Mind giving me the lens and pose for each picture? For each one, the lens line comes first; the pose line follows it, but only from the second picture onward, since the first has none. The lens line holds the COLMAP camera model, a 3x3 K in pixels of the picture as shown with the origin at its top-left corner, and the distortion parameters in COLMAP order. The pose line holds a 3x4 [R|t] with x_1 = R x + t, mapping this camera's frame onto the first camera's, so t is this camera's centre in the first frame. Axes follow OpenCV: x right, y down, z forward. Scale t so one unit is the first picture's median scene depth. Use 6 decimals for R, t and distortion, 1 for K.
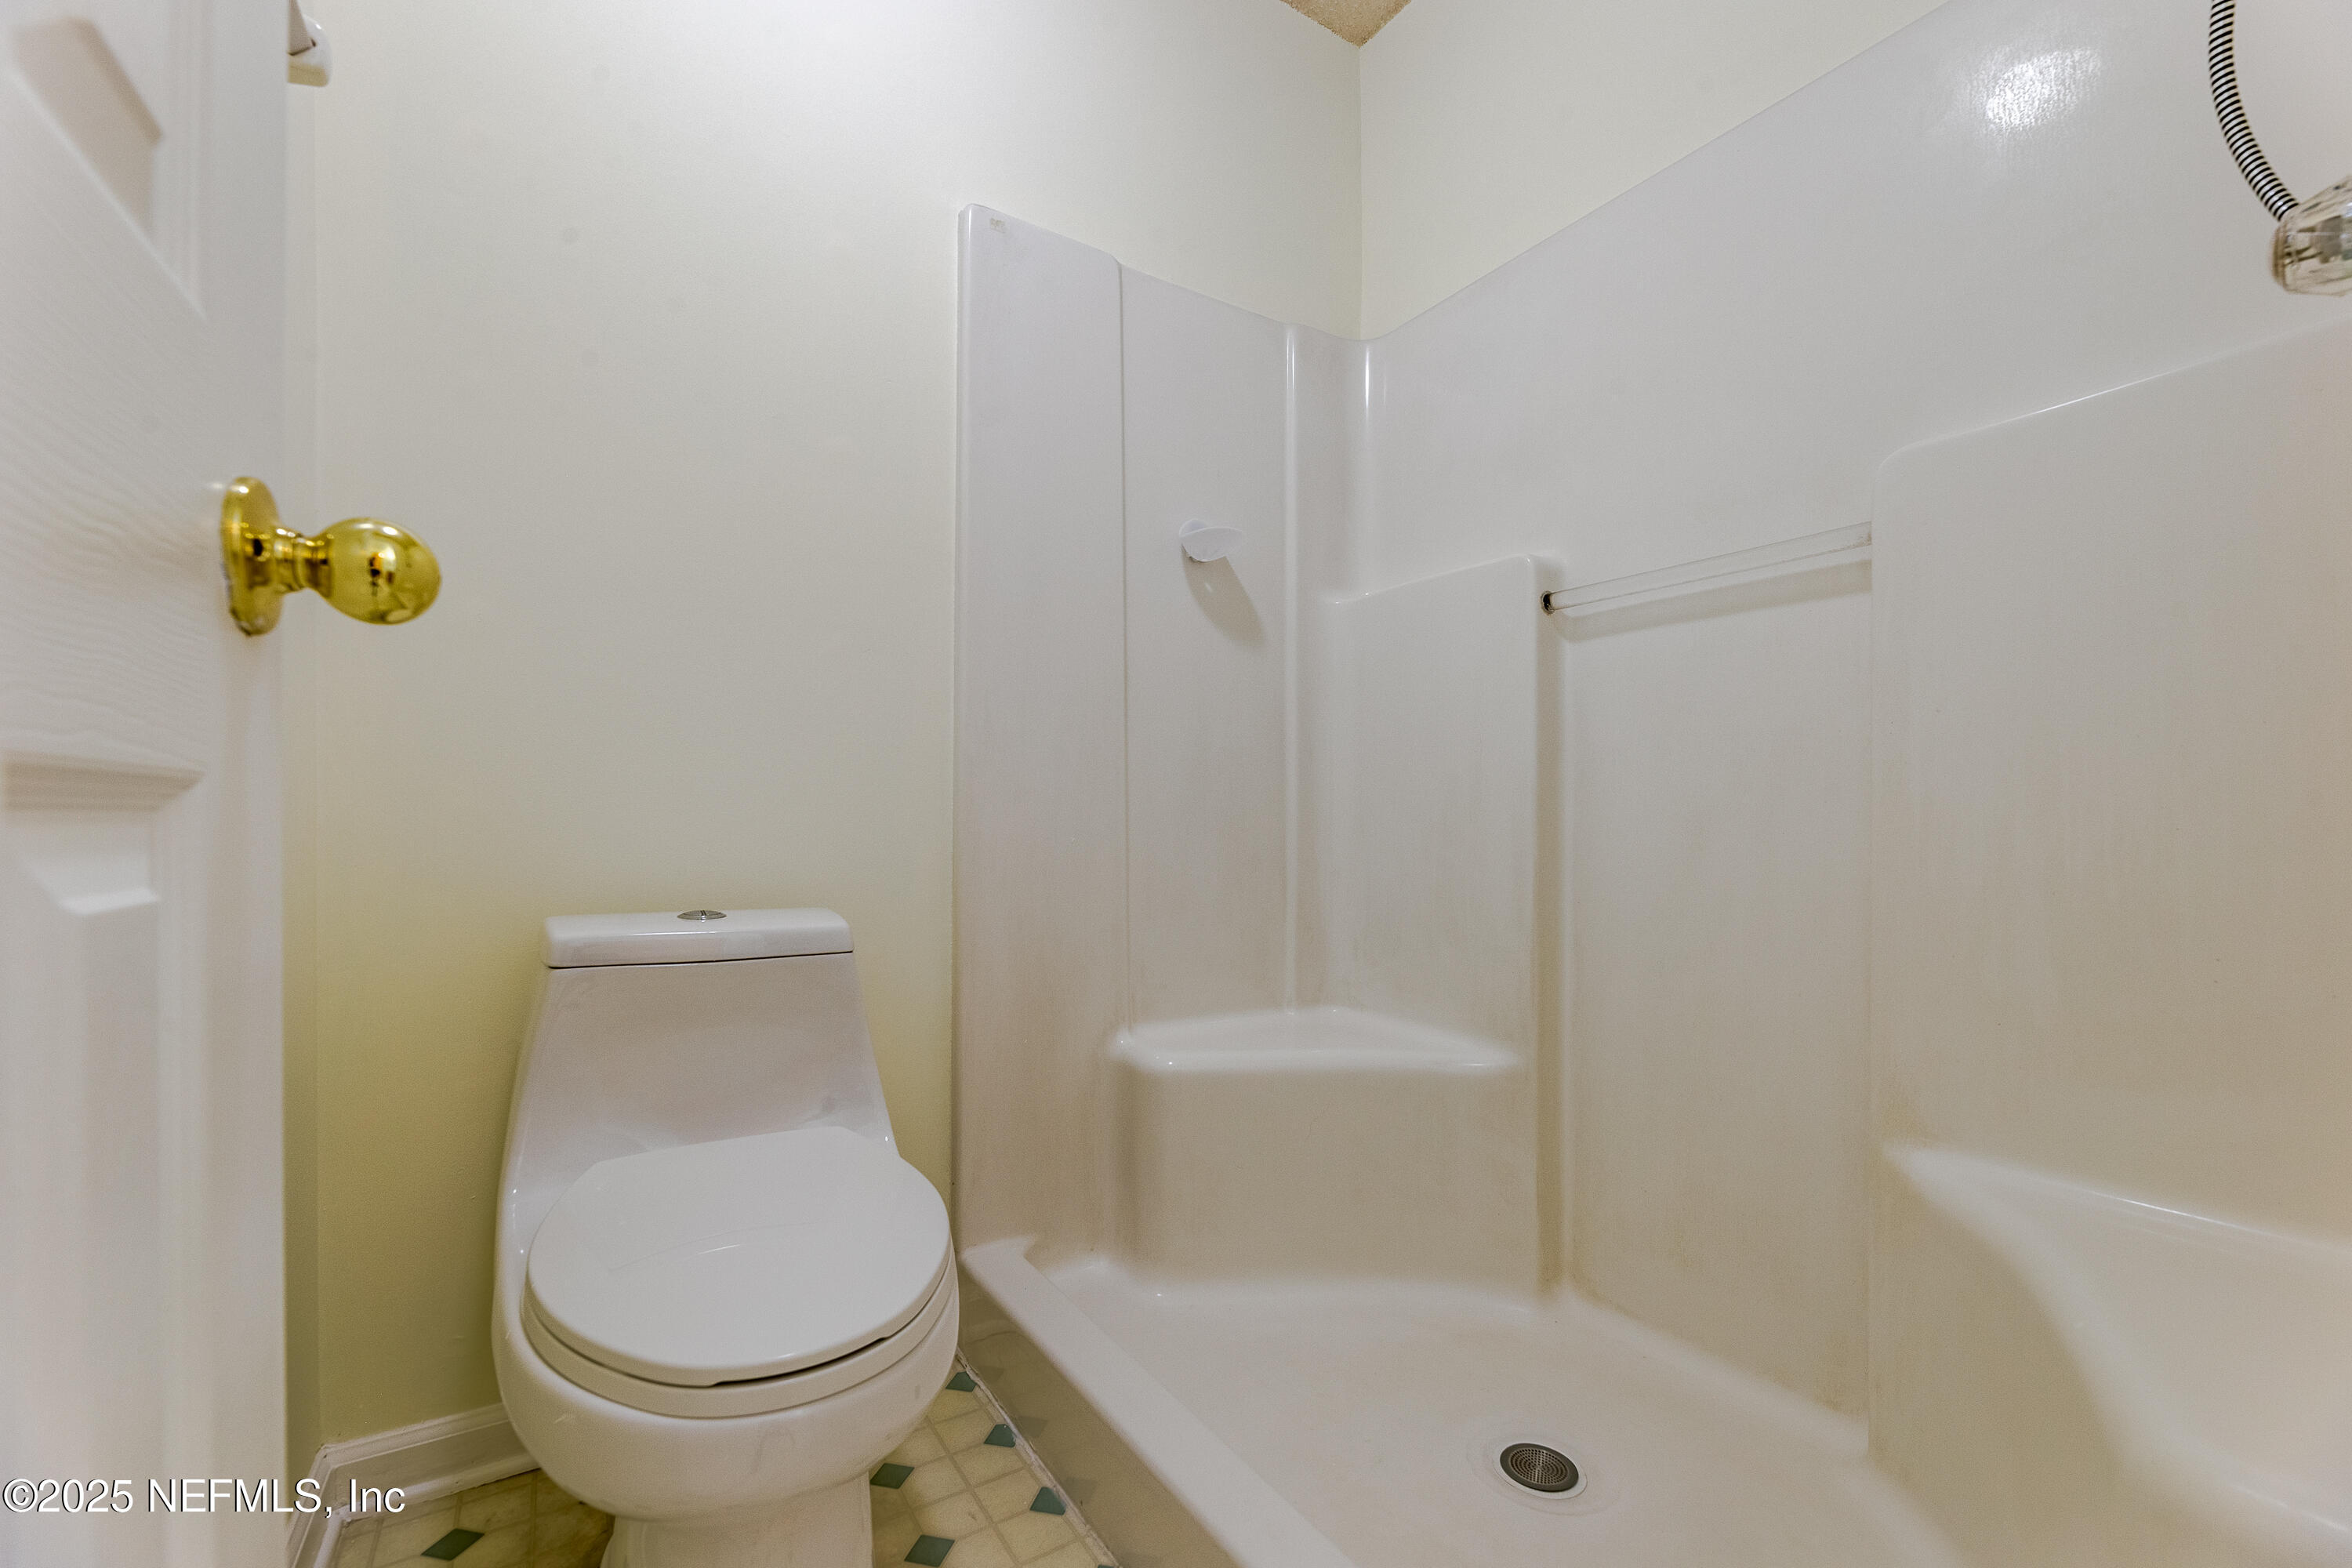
lens RADIAL K [[980.1, 0, 1181.3], [0, 980.1, 789.9], [0, 0, 1]] dist [-0.004395, 0.000032]
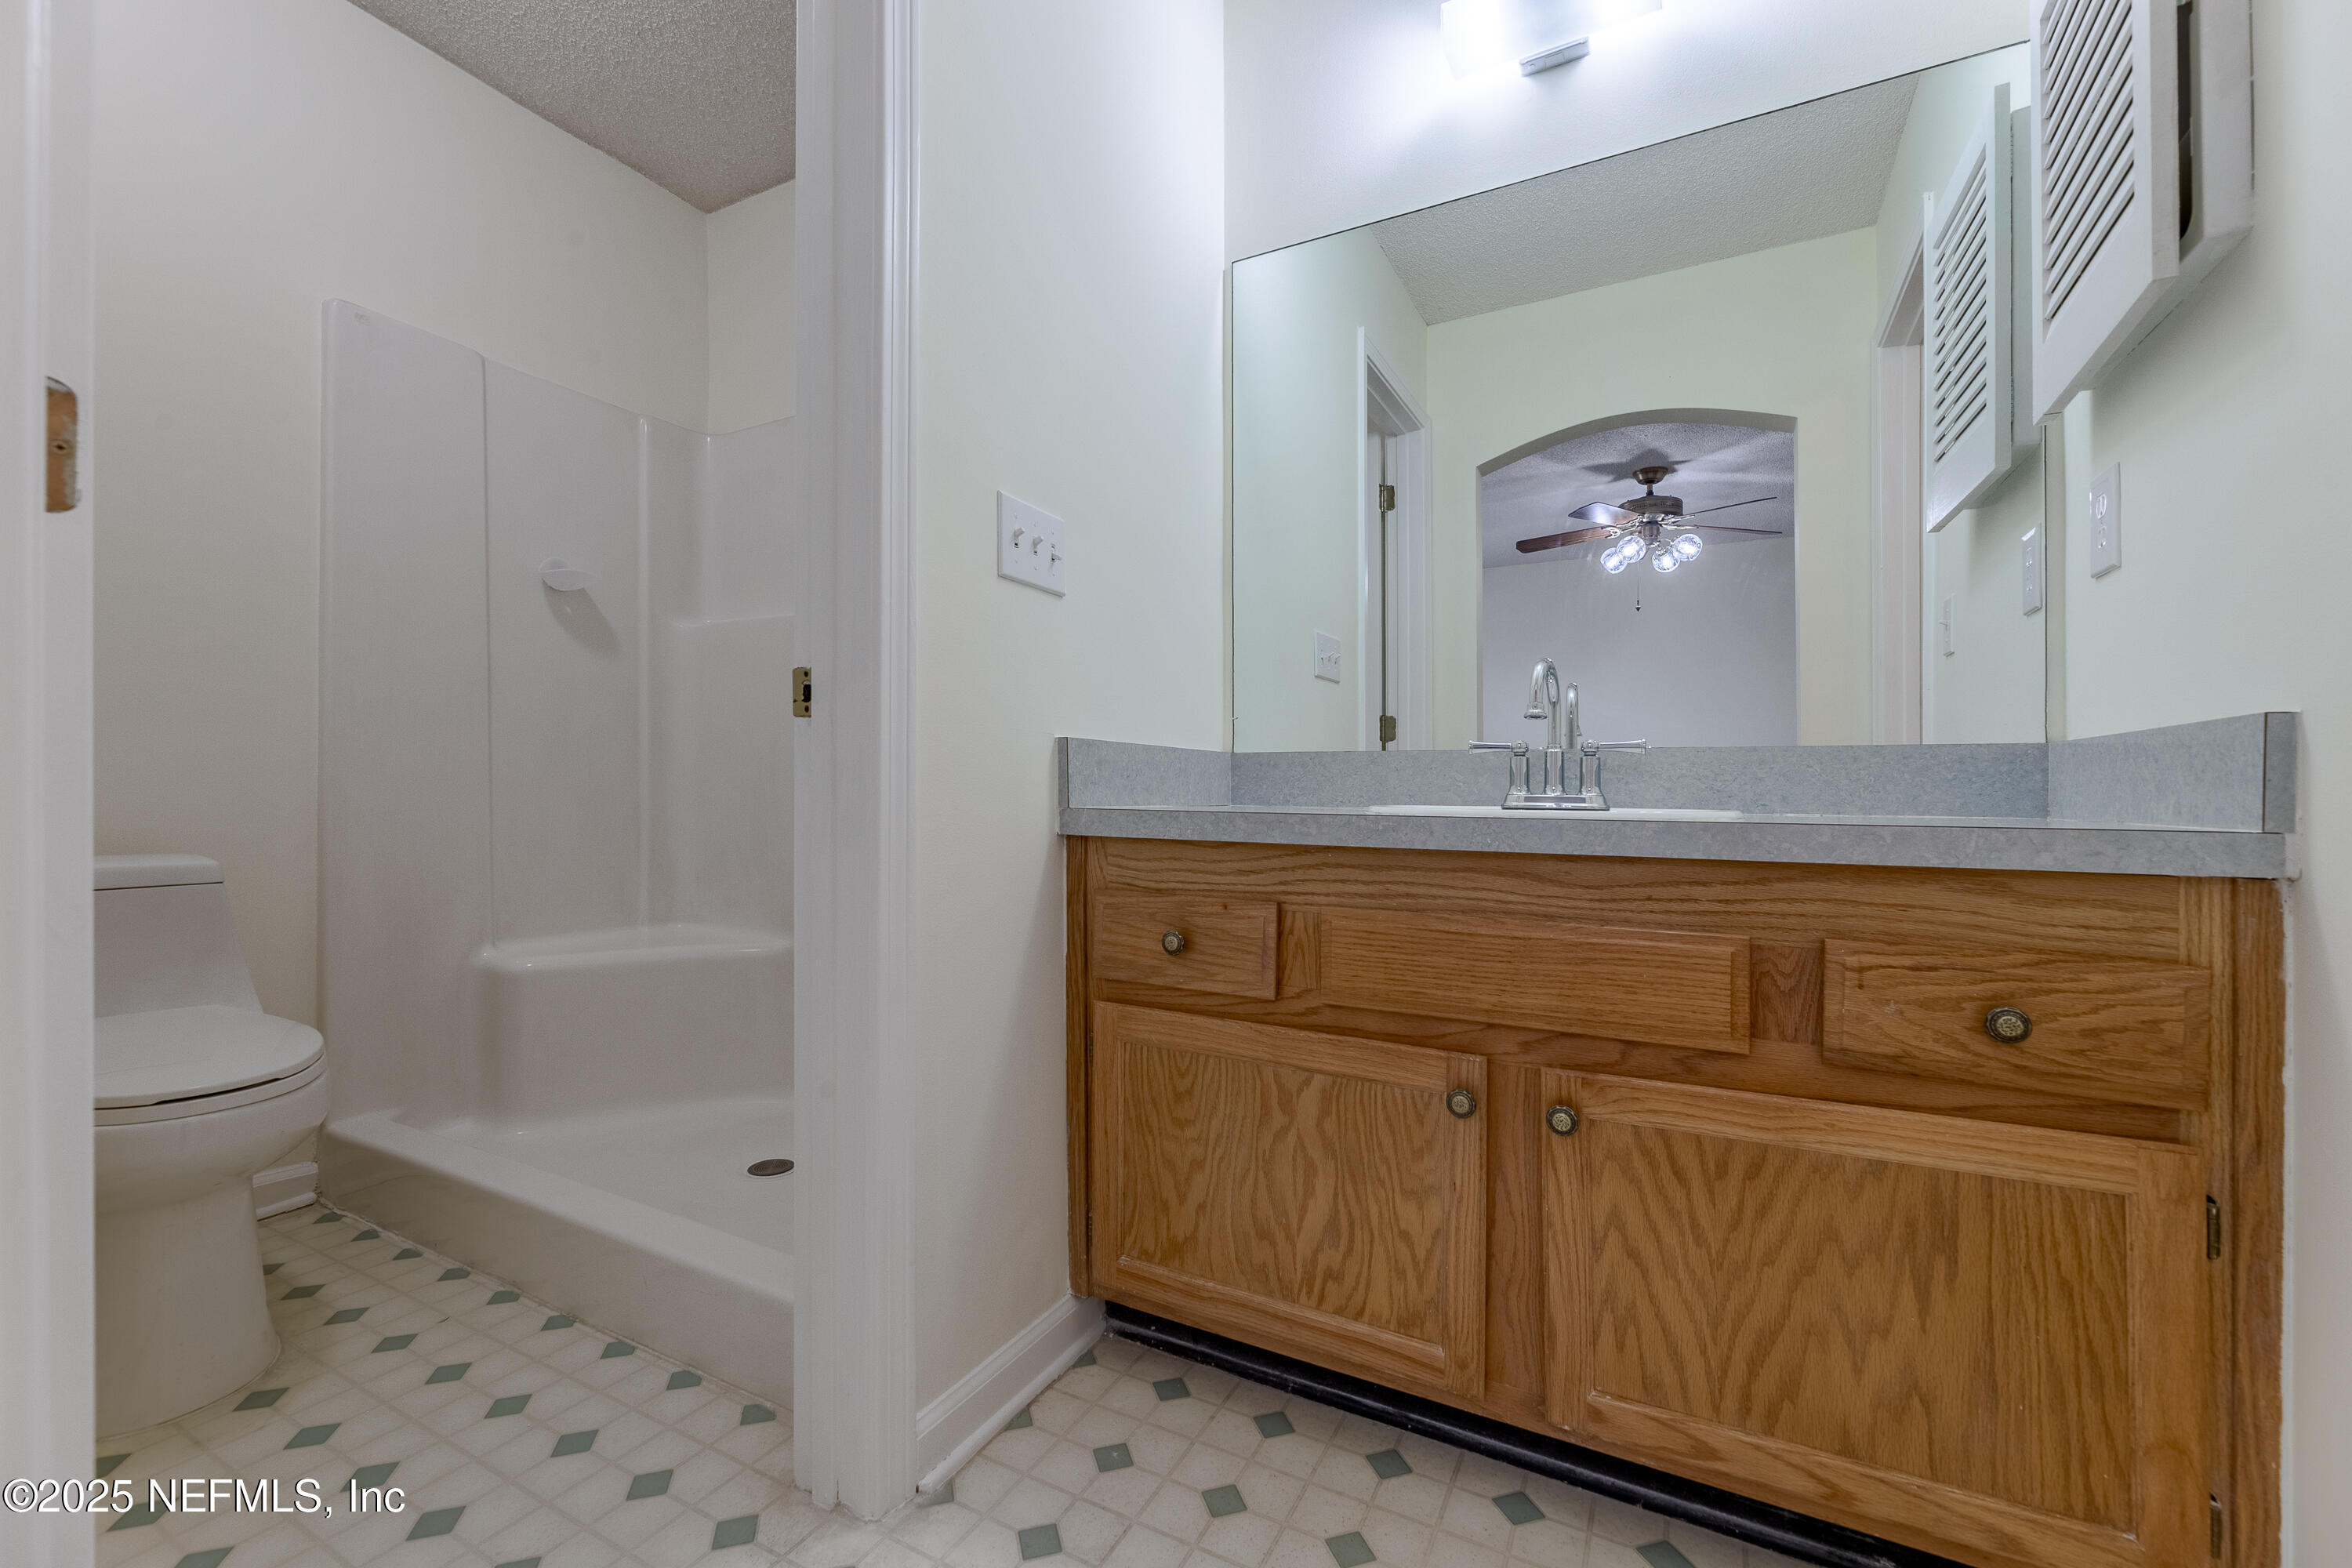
lens RADIAL K [[980.1, 0, 1187.5], [0, 980.1, 789.9], [0, 0, 1]] dist [-0.004395, 0.000032]
pose [[0.878145, 0.003442, 0.478382, 0.135640], [-0.020277, 0.999343, 0.030031, -0.021559], [-0.477965, -0.036072, 0.877638, -0.585943]]
